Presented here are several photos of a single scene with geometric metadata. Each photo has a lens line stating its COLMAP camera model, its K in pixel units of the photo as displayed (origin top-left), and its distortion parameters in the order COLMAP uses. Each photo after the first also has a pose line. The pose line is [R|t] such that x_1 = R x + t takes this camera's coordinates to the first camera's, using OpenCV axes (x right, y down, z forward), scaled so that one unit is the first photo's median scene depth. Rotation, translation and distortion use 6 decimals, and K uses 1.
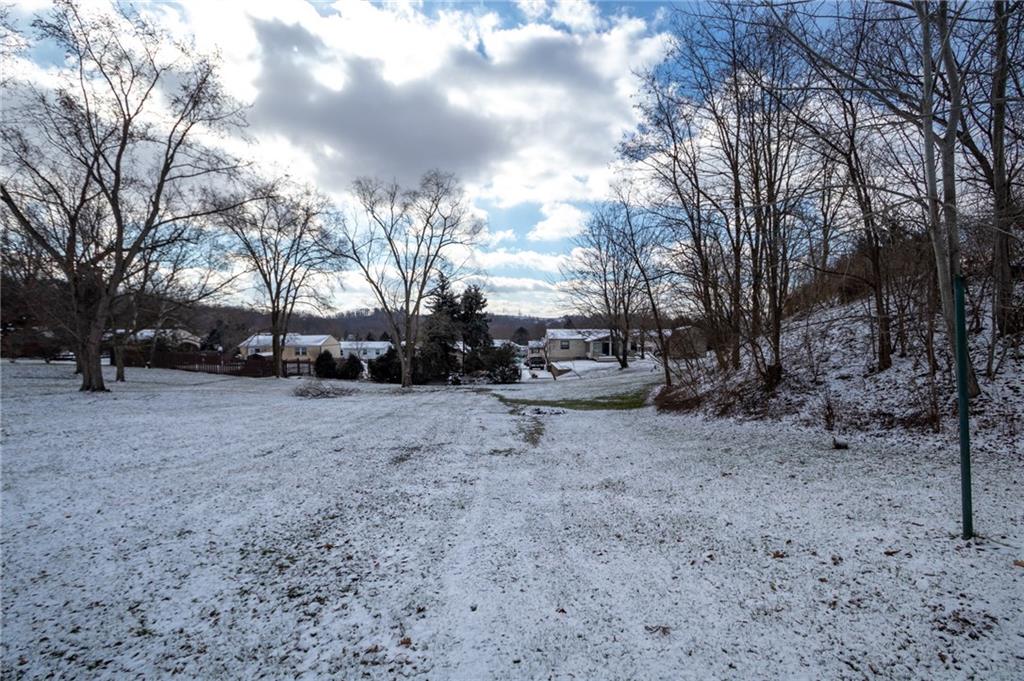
lens RADIAL K [[478.1, 0, 511.9], [0, 478.1, 338.5], [0, 0, 1]] dist [-0.000634, -0.000002]
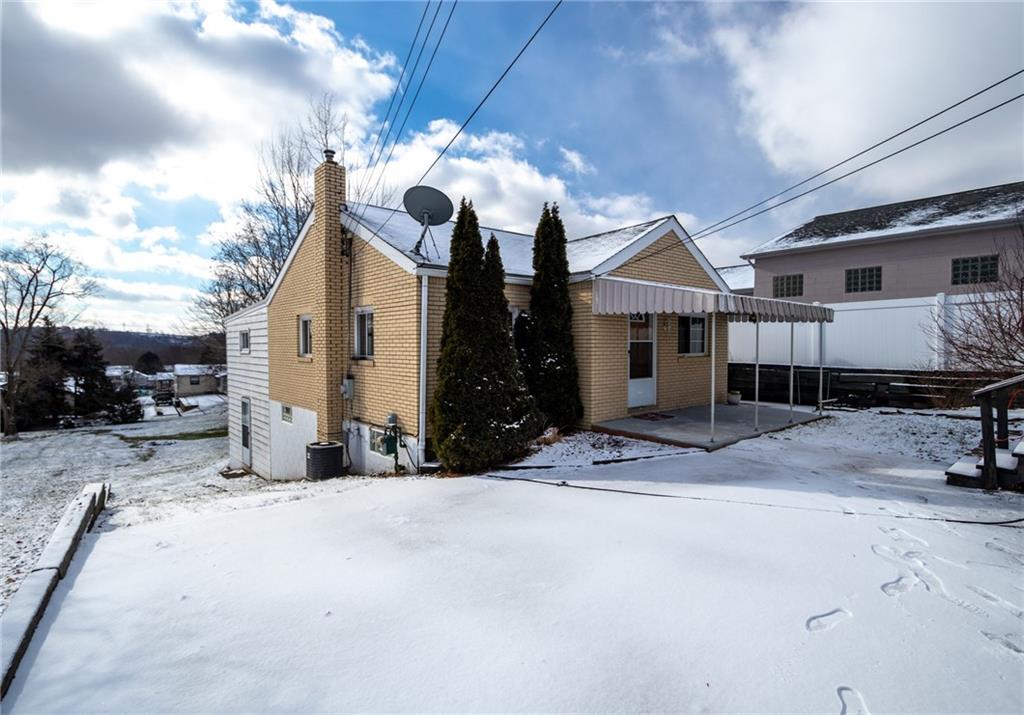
lens RADIAL K [[560.6, 0, 511.1], [0, 560.6, 358.5], [0, 0, 1]] dist [-0.001846, 0.000310]
pose [[0.832835, -0.018250, 0.553220, 0.012597], [0.009394, 0.999778, 0.018840, -0.068034], [-0.553441, -0.010494, 0.832822, -0.538499]]
